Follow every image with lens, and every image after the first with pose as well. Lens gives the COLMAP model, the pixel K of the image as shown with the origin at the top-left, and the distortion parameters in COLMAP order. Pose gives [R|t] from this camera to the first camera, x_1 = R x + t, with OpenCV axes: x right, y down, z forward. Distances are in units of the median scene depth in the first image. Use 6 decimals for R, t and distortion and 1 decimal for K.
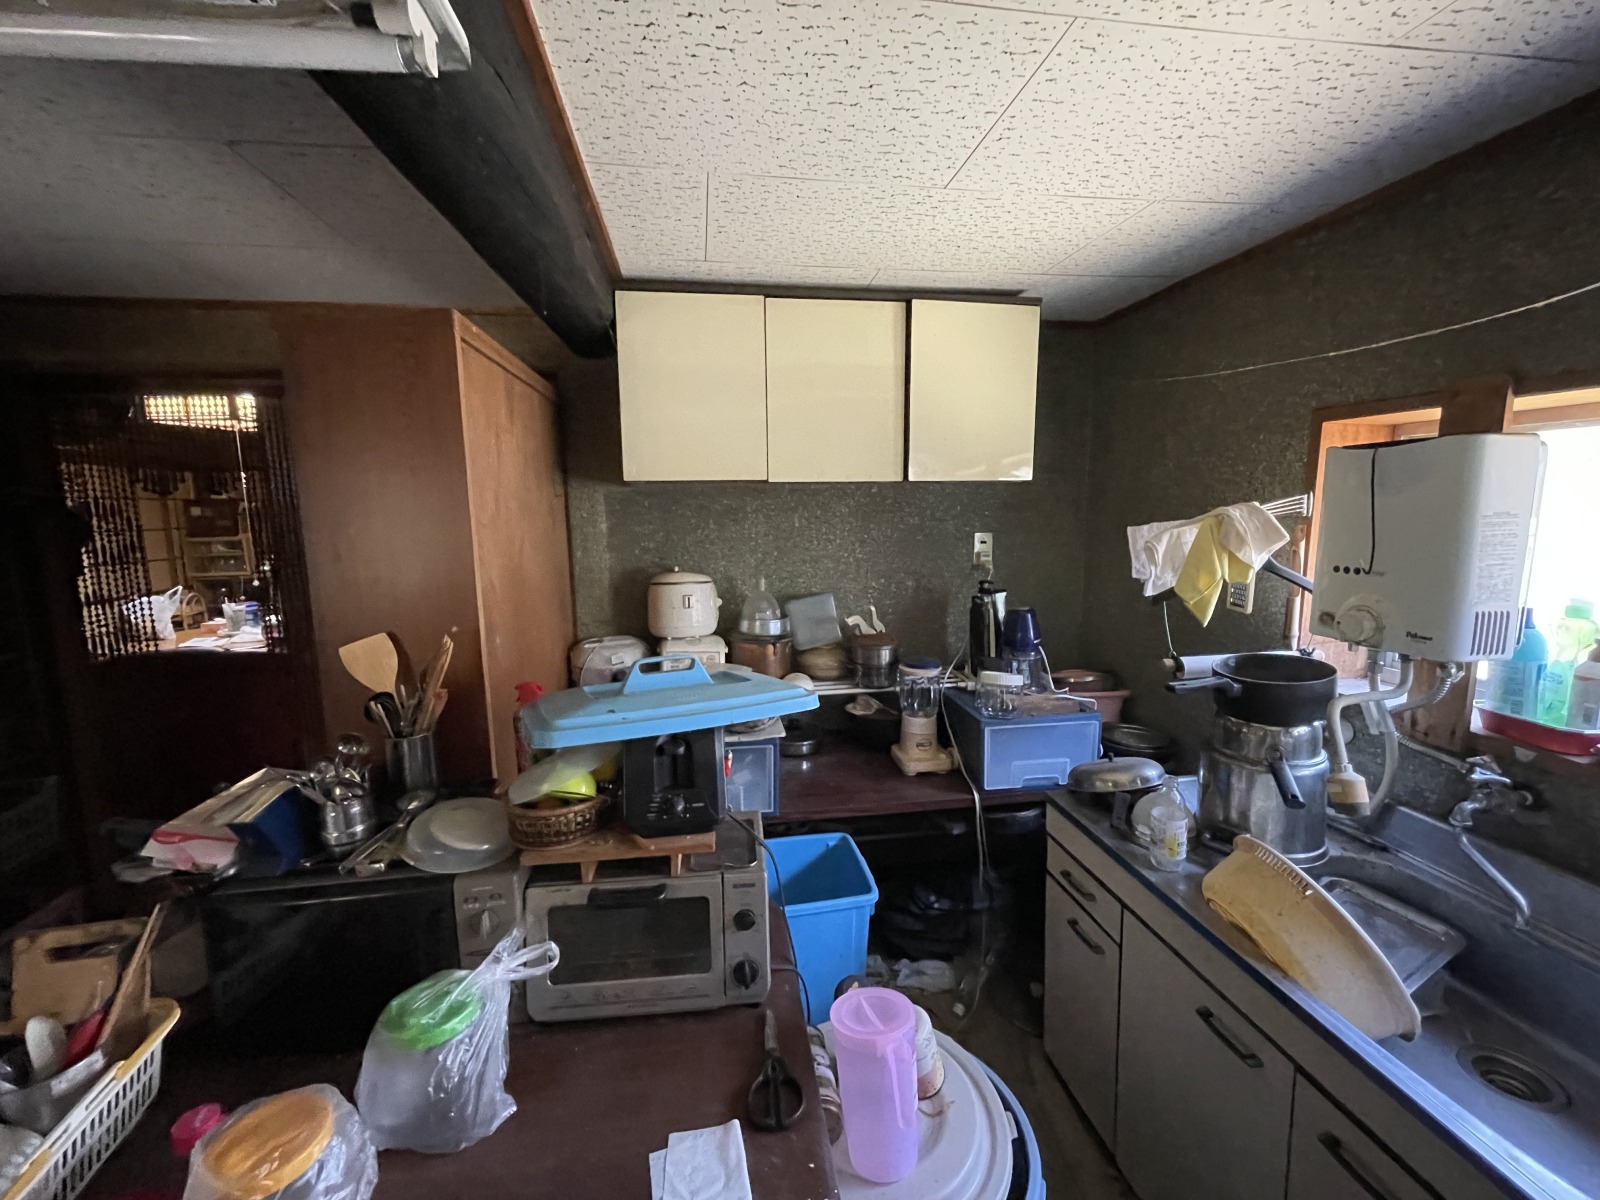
lens RADIAL K [[643.3, 0, 800.0], [0, 643.3, 600.0], [0, 0, 1]] dist [-0.001743, -0.000191]
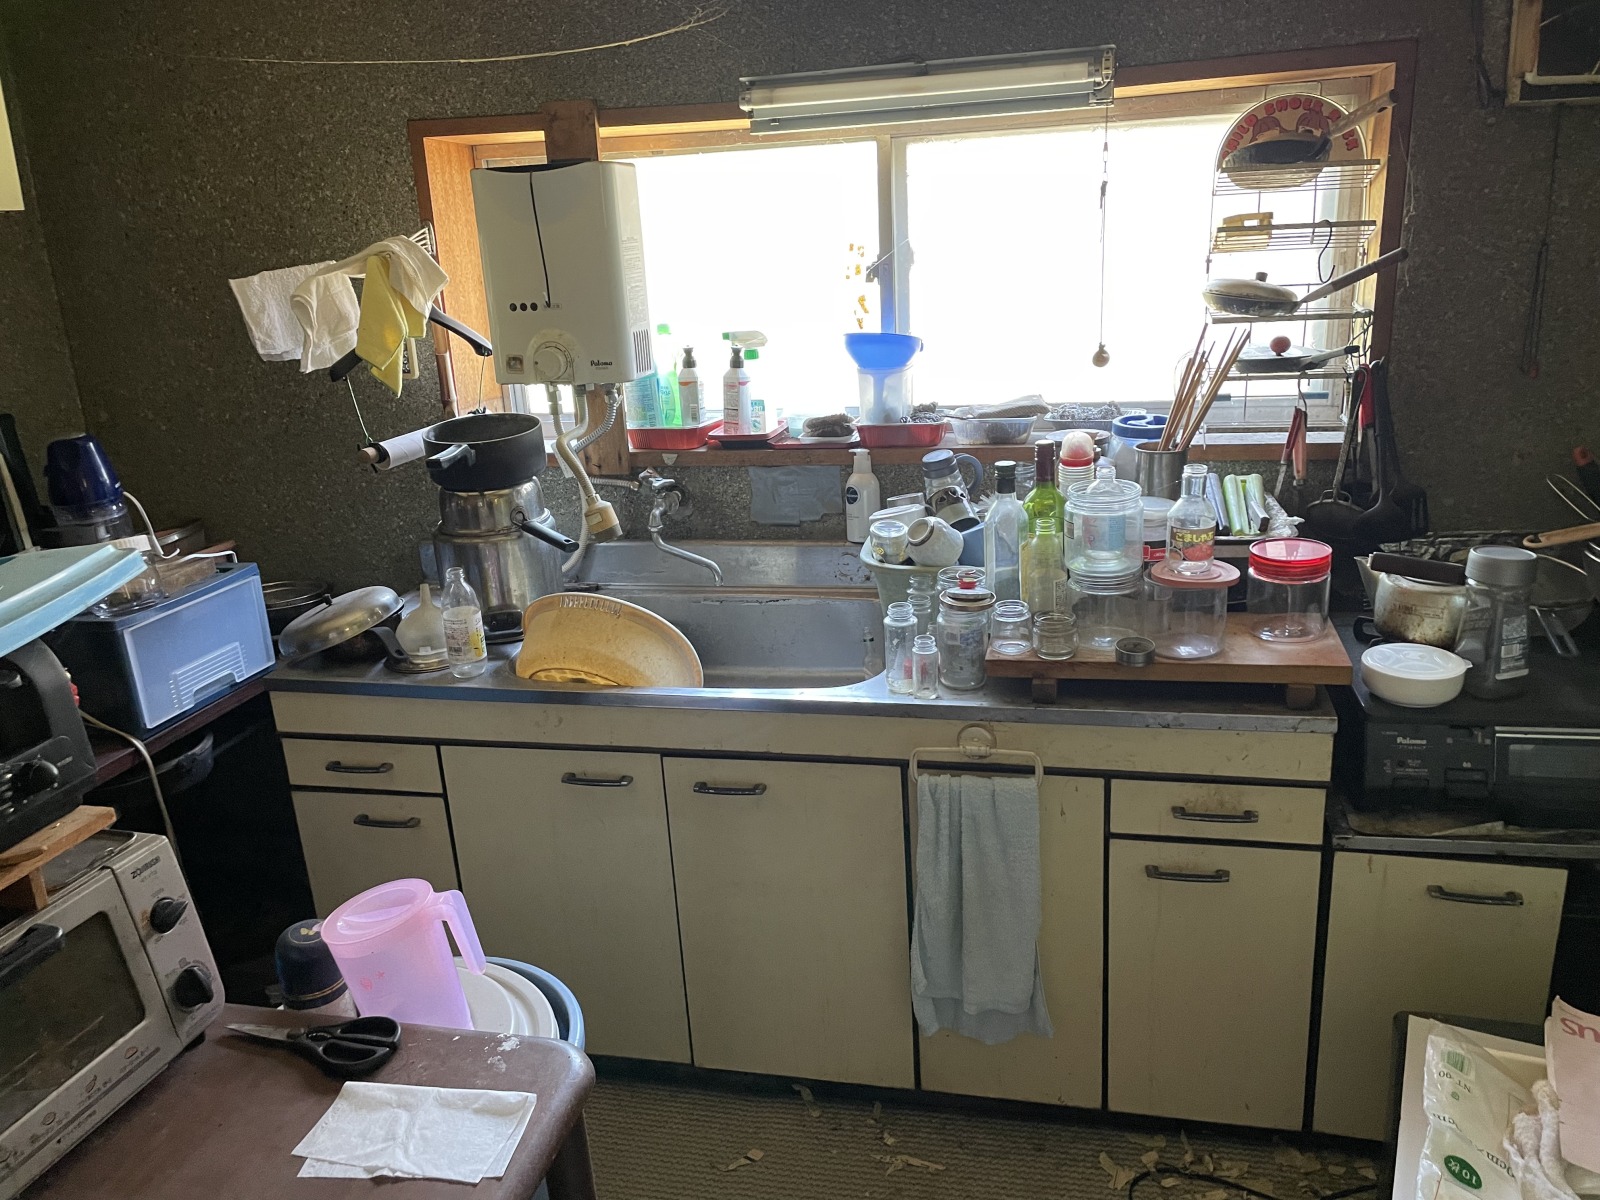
lens RADIAL K [[1202.3, 0, 800.0], [0, 1202.3, 600.0], [0, 0, 1]] dist [0.086673, -0.121610]
pose [[0.374475, -0.278282, 0.884493, -0.605524], [0.175702, 0.957916, 0.226994, 0.028619], [-0.910438, 0.070403, 0.407610, -0.057353]]
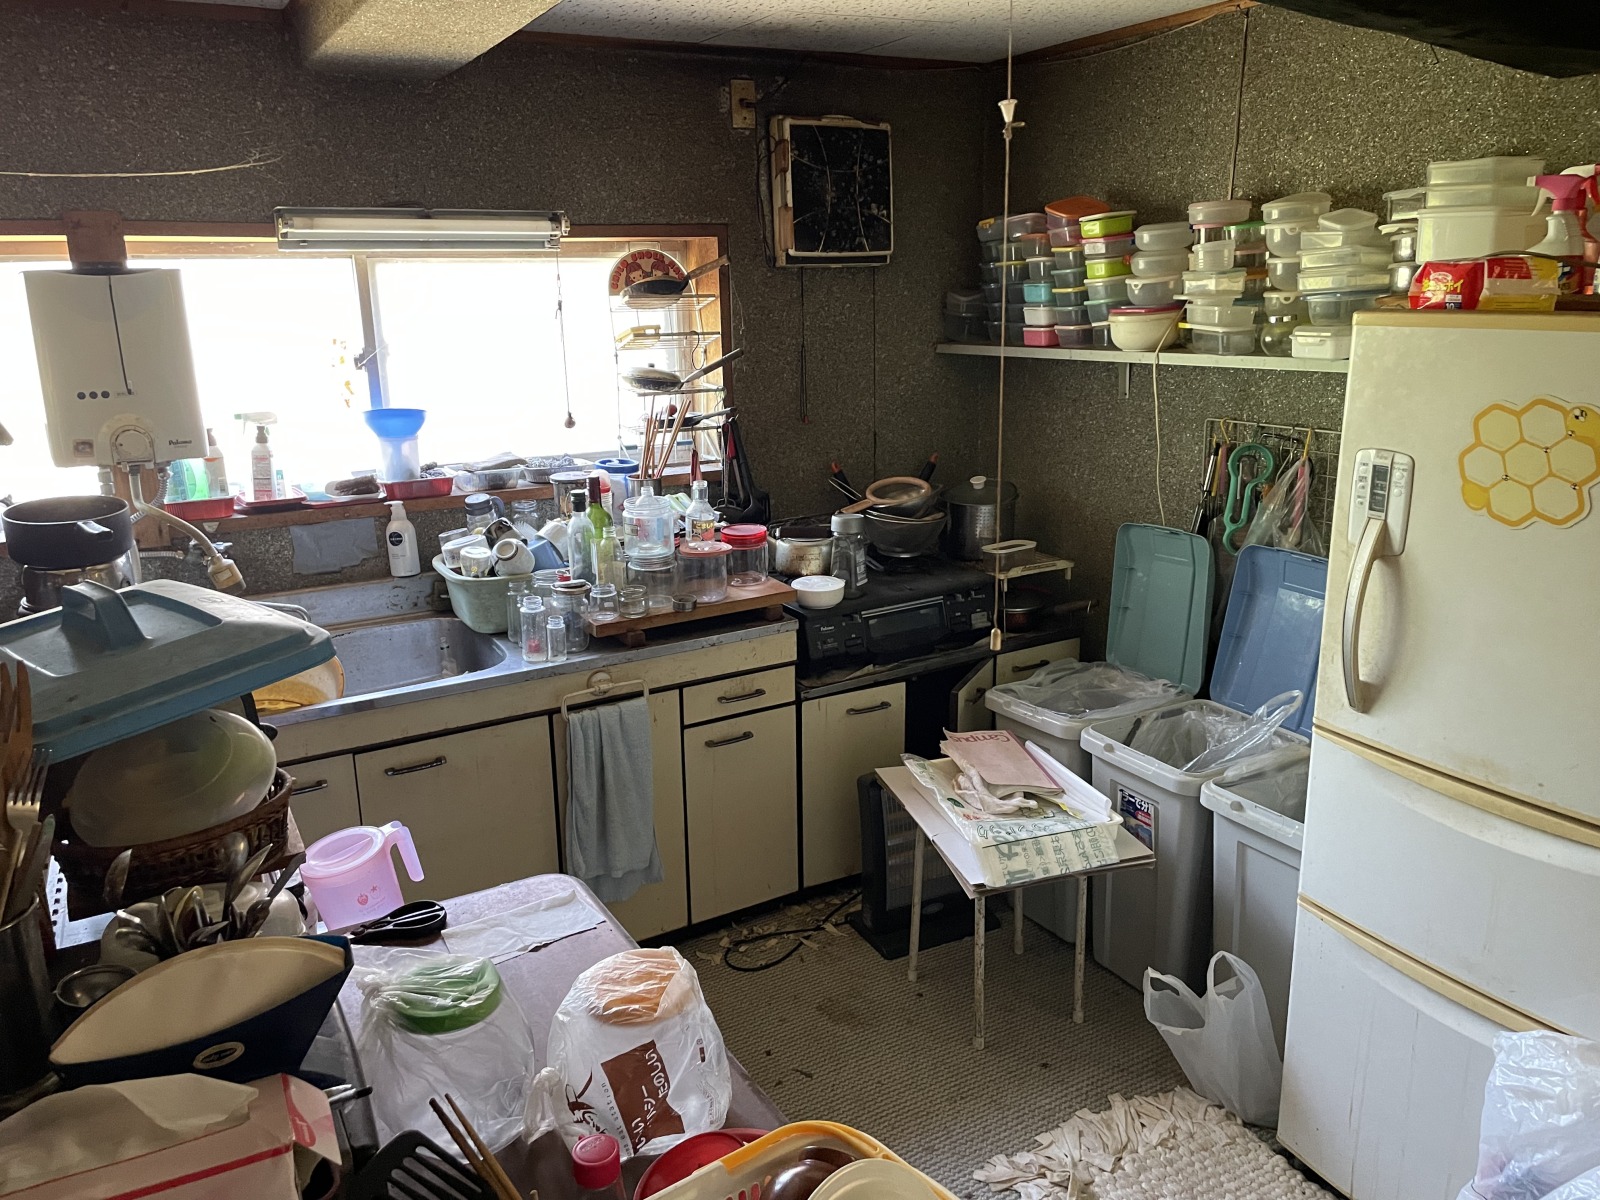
lens RADIAL K [[1191.3, 0, 801.7], [0, 1191.3, 589.9], [0, 0, 1]] dist [0.082808, -0.109931]
pose [[-0.359238, -0.211034, 0.909072, -1.188176], [0.155205, 0.947022, 0.281177, -0.104078], [-0.920250, 0.242102, -0.307453, 0.552692]]
